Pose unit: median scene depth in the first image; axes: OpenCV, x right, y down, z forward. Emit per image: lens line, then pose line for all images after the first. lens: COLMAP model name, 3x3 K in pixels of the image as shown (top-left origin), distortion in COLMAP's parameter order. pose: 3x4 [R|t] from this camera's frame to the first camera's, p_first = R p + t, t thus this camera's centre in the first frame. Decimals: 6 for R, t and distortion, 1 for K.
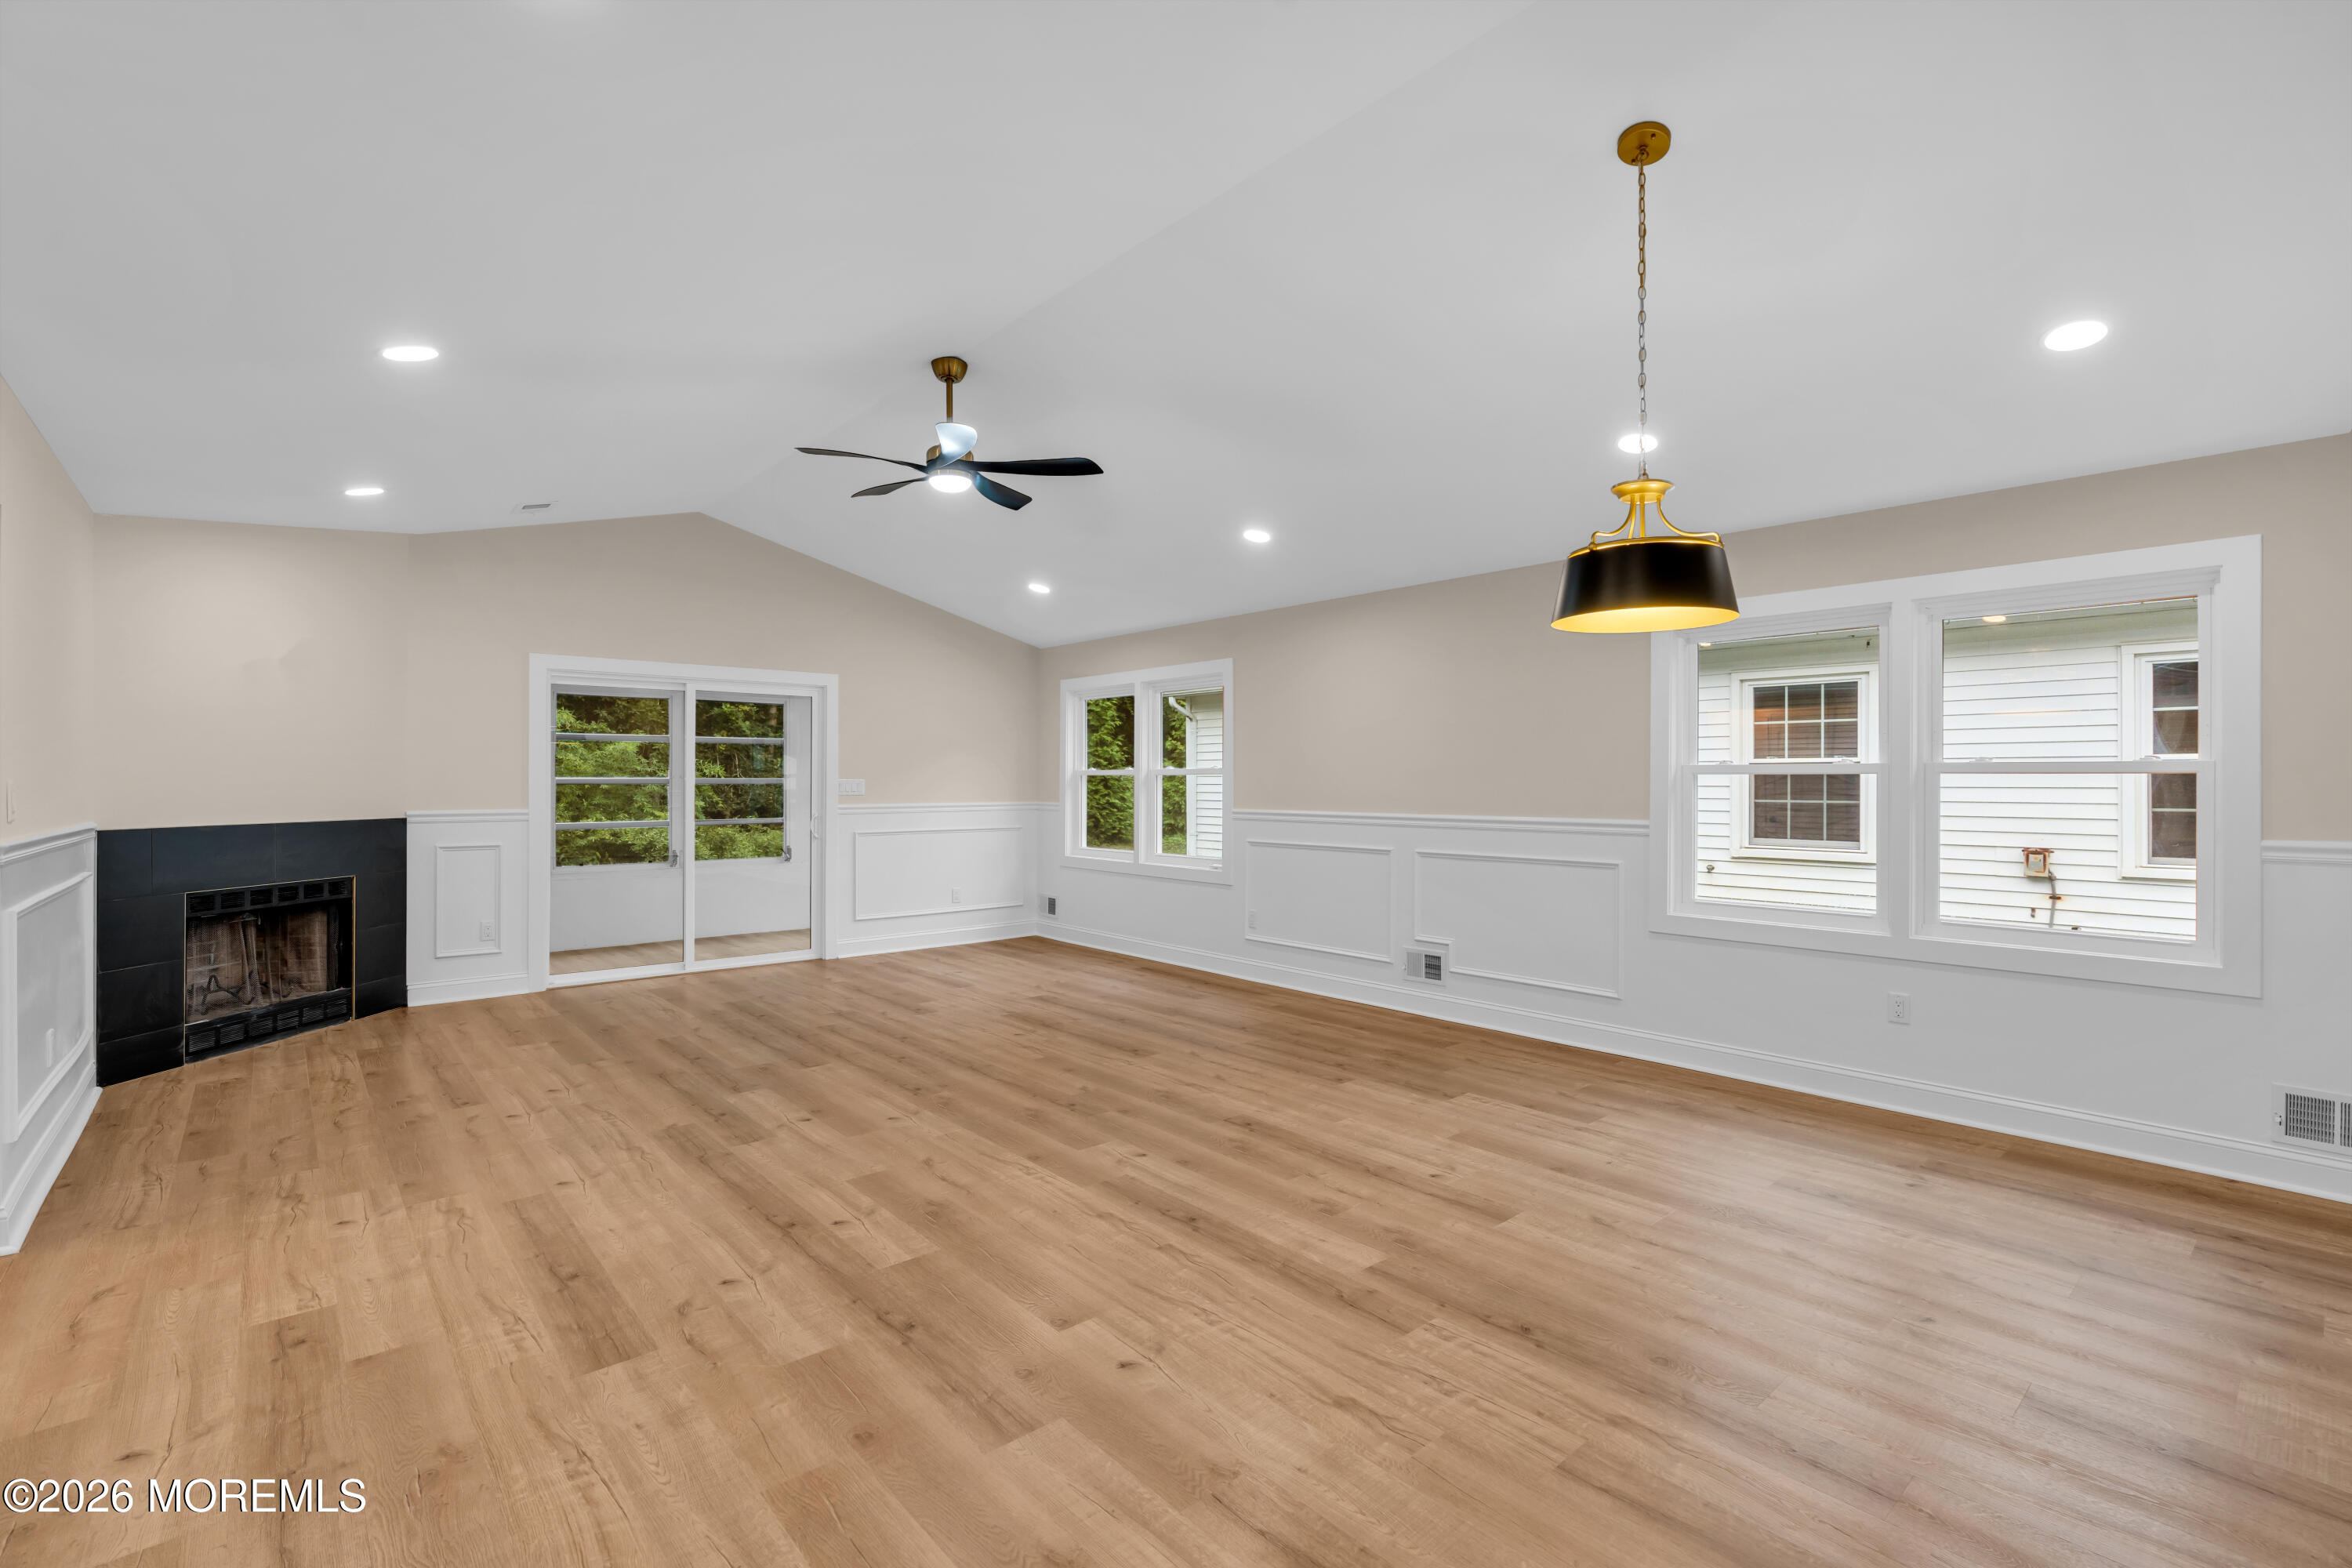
lens RADIAL K [[1045.7, 0, 1179.2], [0, 1045.7, 777.0], [0, 0, 1]] dist [-0.010740, 0.002345]
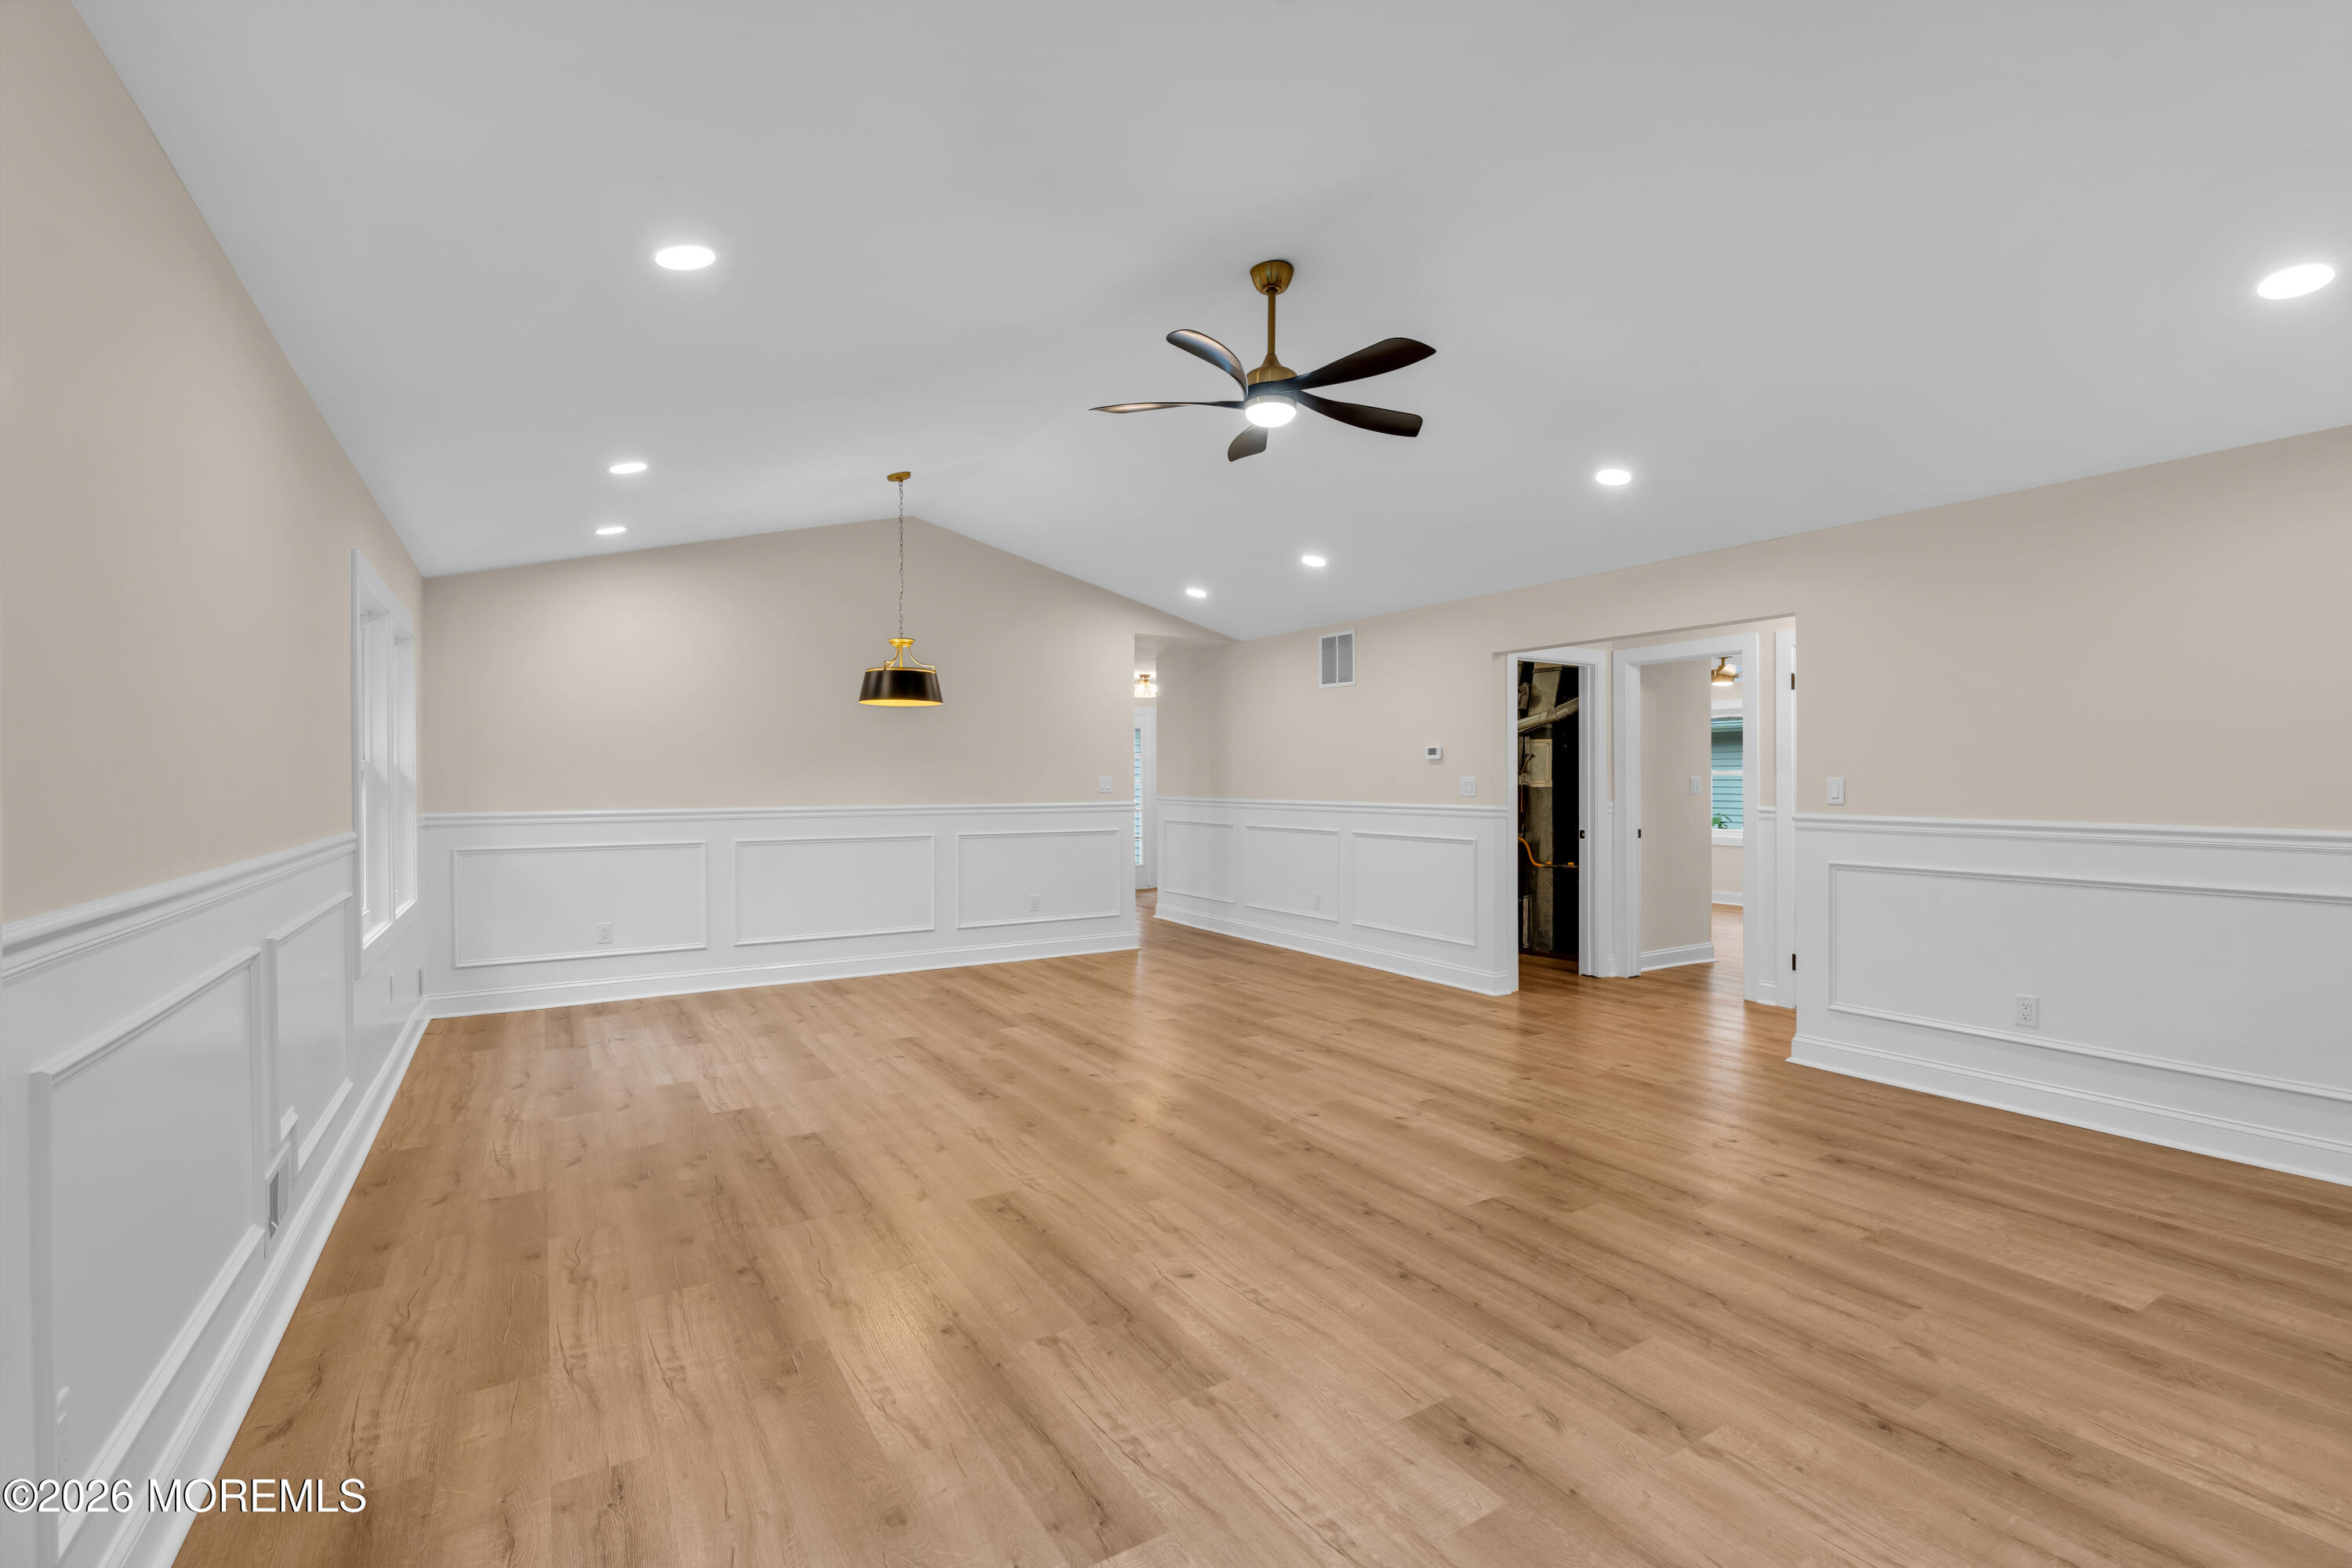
lens RADIAL K [[1045.7, 0, 1167.0], [0, 1045.7, 786.5], [0, 0, 1]] dist [-0.010740, 0.002345]
pose [[-0.983974, -0.000275, 0.178313, -0.357796], [0.000206, 0.999996, 0.002678, 0.010389], [-0.178313, 0.002672, -0.983970, 2.286031]]
